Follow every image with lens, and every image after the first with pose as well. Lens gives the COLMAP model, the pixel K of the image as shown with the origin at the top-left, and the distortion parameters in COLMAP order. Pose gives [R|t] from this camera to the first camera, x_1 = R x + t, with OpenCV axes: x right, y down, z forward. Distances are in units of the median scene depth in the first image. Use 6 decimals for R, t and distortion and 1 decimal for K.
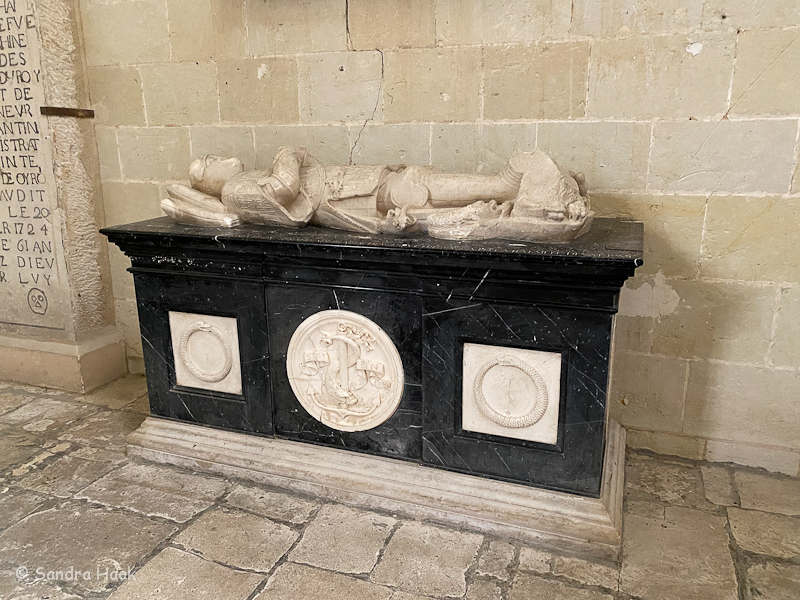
lens RADIAL K [[615.9, 0, 400.7], [0, 615.9, 300.2], [0, 0, 1]] dist [0.040981, -0.056471]
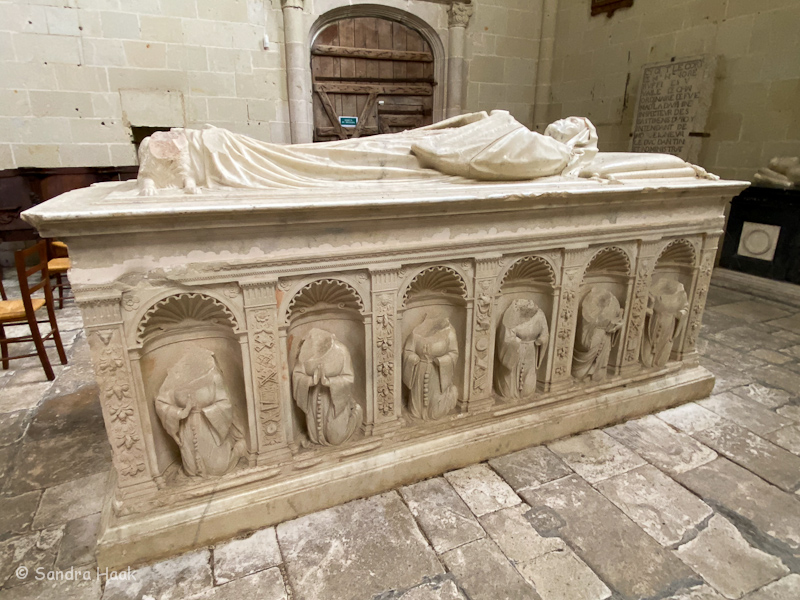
lens RADIAL K [[473.4, 0, 399.4], [0, 473.4, 297.4], [0, 0, 1]] dist [-0.006406, -0.003141]
pose [[0.695792, 0.230484, -0.680257, -0.000038], [-0.193221, 0.972264, 0.131788, 0.253127], [0.691765, 0.039743, 0.721028, -0.954174]]
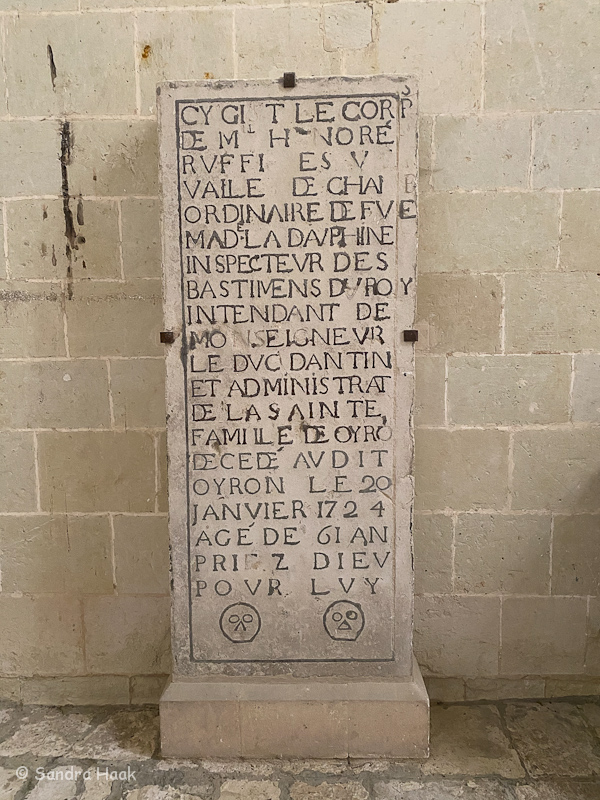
lens RADIAL K [[615.9, 0, 301.1], [0, 615.9, 398.9], [0, 0, 1]] dist [0.040981, -0.056471]
pose [[0.946289, -0.040157, 0.320820, -0.886008], [0.088046, 0.986763, -0.136187, -0.151972], [-0.311104, 0.157120, 0.937298, 0.404622]]
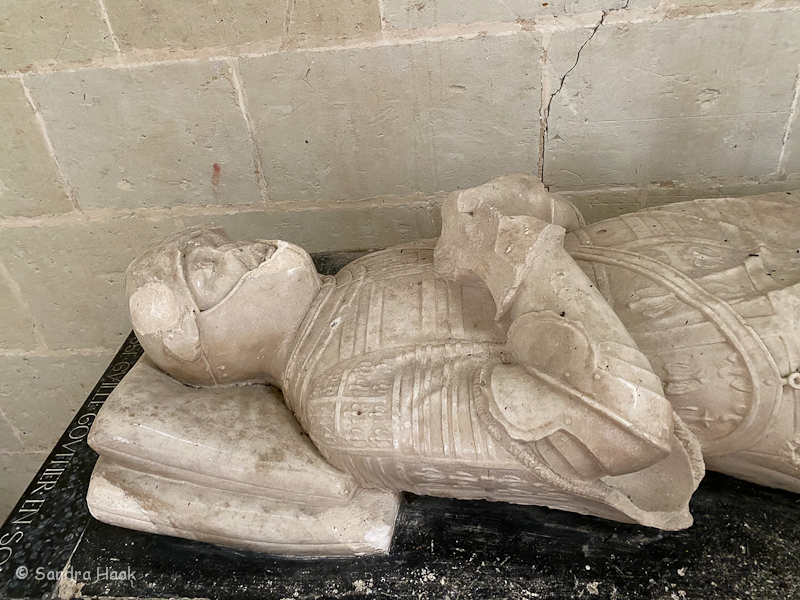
lens RADIAL K [[615.9, 0, 398.7], [0, 615.9, 297.4], [0, 0, 1]] dist [0.040981, -0.056471]
pose [[0.958242, -0.226375, 0.174717, -0.226650], [0.158388, 0.928873, 0.334825, -0.244966], [-0.238086, -0.293171, 0.925941, 0.591465]]
